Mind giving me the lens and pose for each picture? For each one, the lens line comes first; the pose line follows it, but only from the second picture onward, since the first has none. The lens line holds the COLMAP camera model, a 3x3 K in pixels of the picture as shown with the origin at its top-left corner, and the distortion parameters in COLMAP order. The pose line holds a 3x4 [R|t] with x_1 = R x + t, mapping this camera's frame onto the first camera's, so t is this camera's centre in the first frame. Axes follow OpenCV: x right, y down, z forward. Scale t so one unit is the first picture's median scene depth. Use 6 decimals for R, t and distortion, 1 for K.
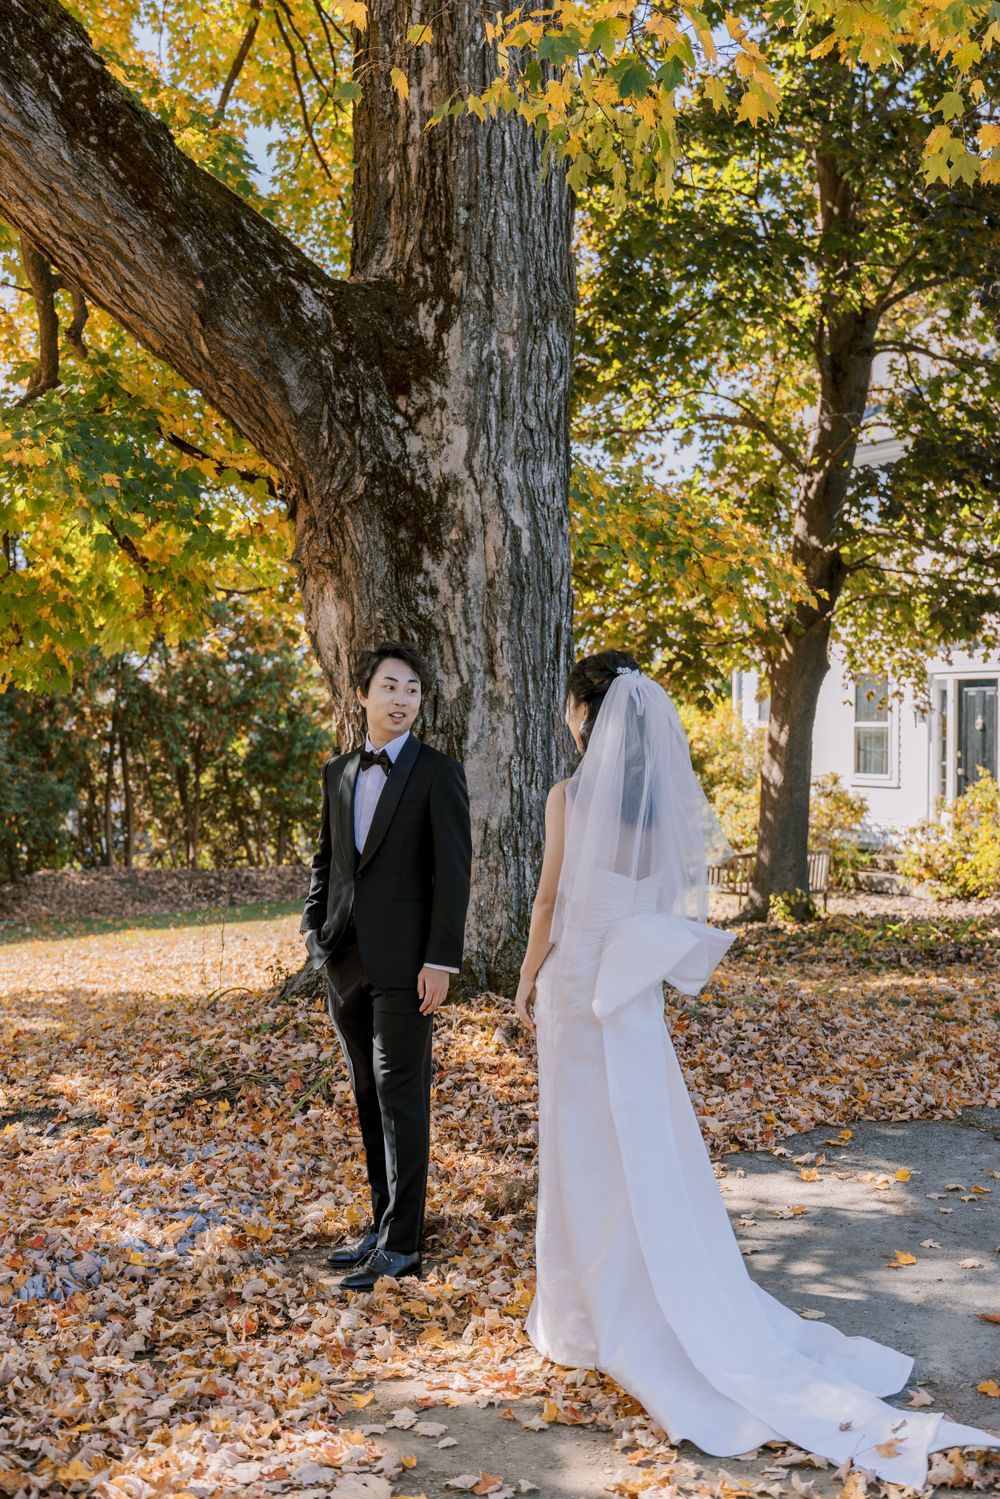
lens RADIAL K [[1737.6, 0, 543.2], [0, 1737.6, 696.5], [0, 0, 1]] dist [-0.042137, 0.000000]
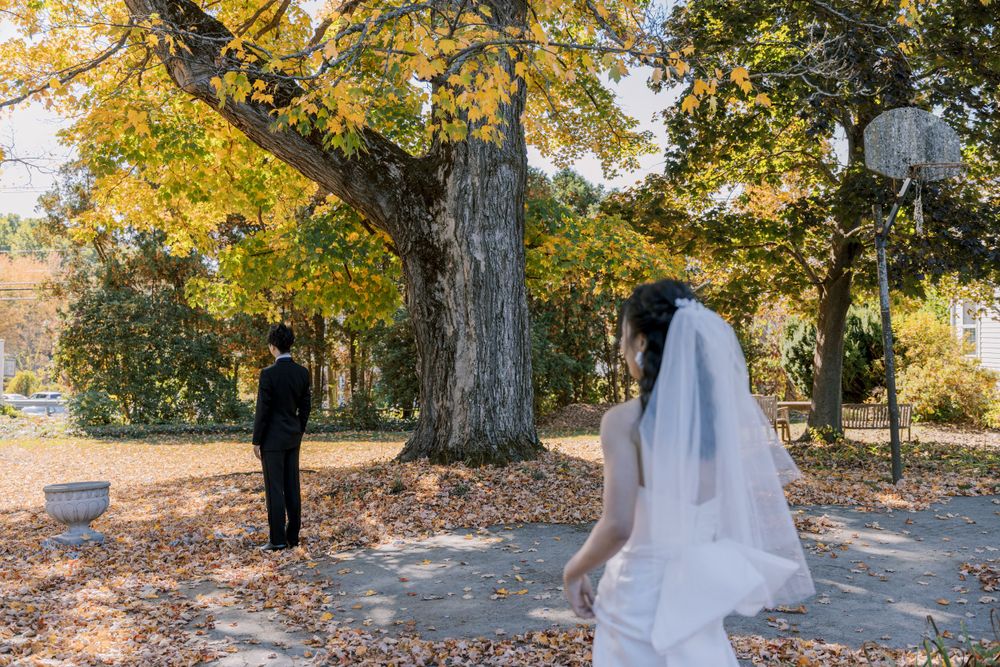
lens RADIAL K [[1032.3, 0, 481.4], [0, 1032.3, 326.0], [0, 0, 1]] dist [-0.021747, 0.000000]
pose [[0.877372, -0.006584, -0.479766, 0.649338], [0.017858, 0.999661, 0.018938, -0.037145], [0.479479, -0.025183, 0.877192, -0.197395]]
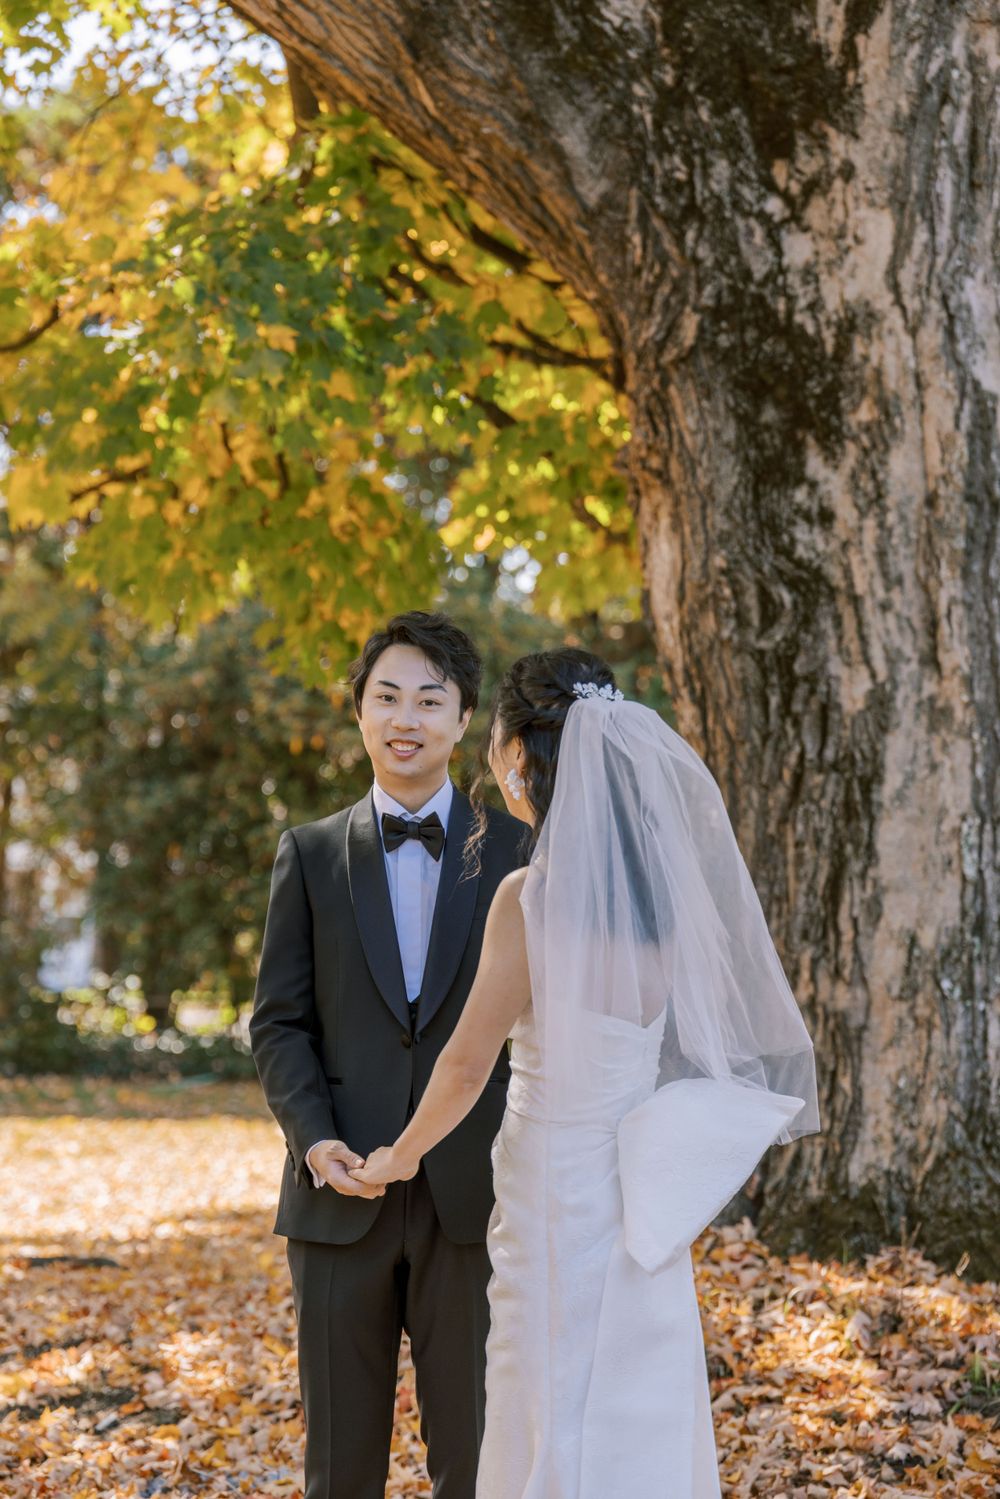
lens RADIAL K [[3316.8, 0, 526.0], [0, 3316.8, 730.7], [0, 0, 1]] dist [0.488086, 0.000000]
pose [[0.916127, 0.013910, -0.400646, 0.277561], [-0.005869, 0.999756, 0.021291, -0.014131], [0.400844, -0.017153, 0.915986, -0.019041]]
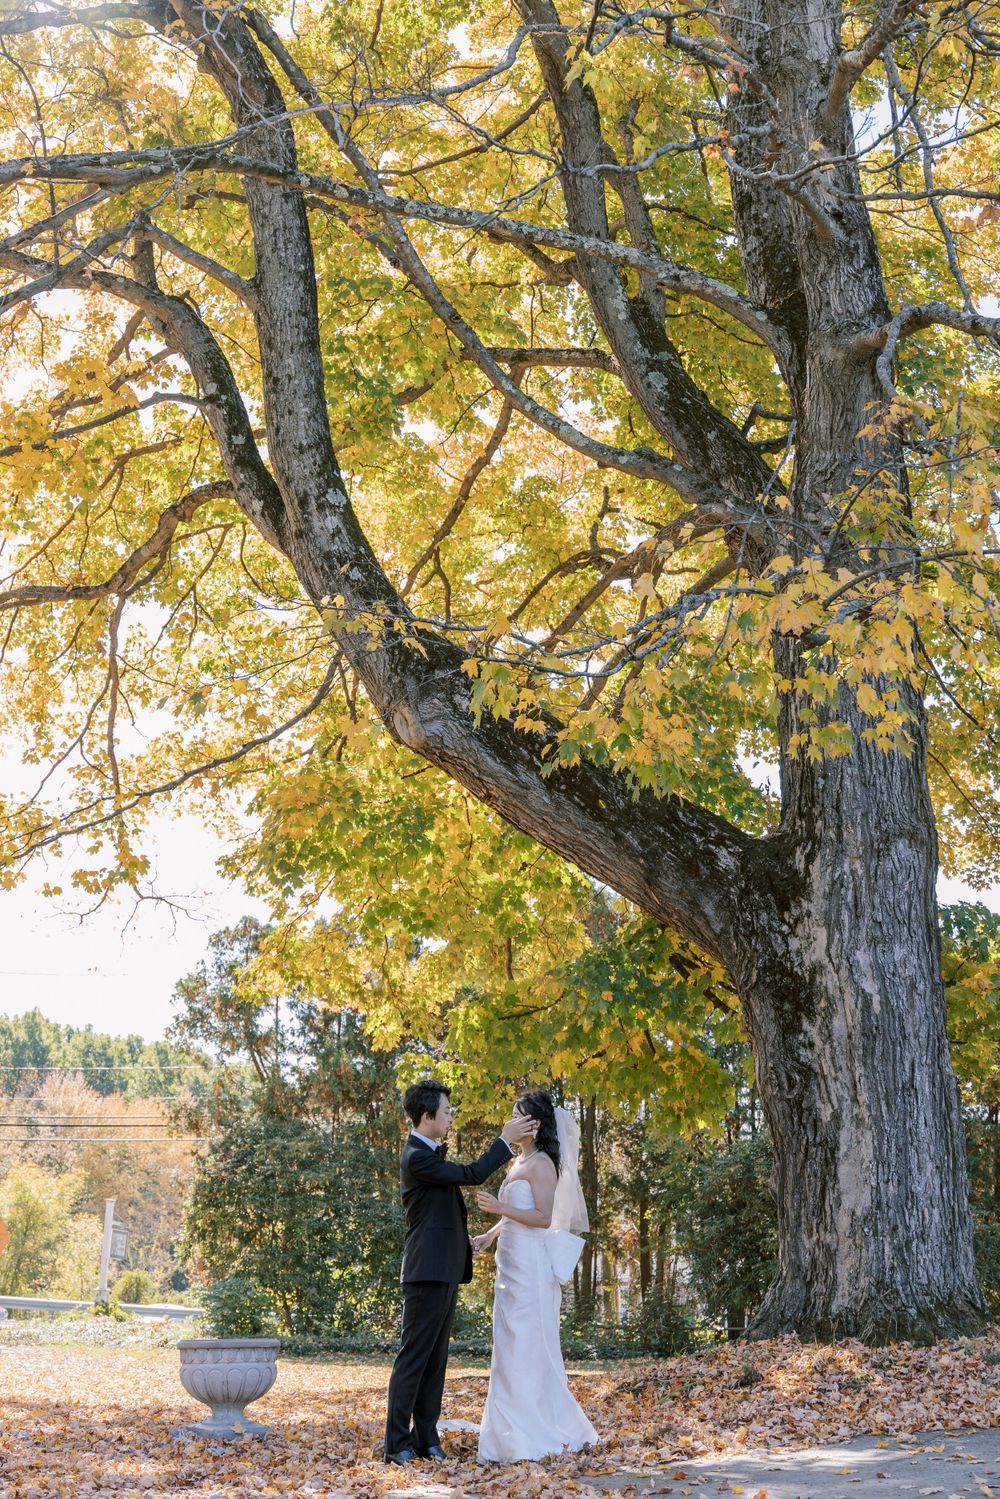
lens RADIAL K [[1601.5, 0, 484.7], [0, 1601.5, 625.4], [0, 0, 1]] dist [-0.144544, 0.000000]
pose [[0.756721, -0.228495, -0.612506, 0.602248], [0.007945, 0.940074, -0.340877, 0.054005], [0.653690, 0.253082, 0.713189, -0.182301]]
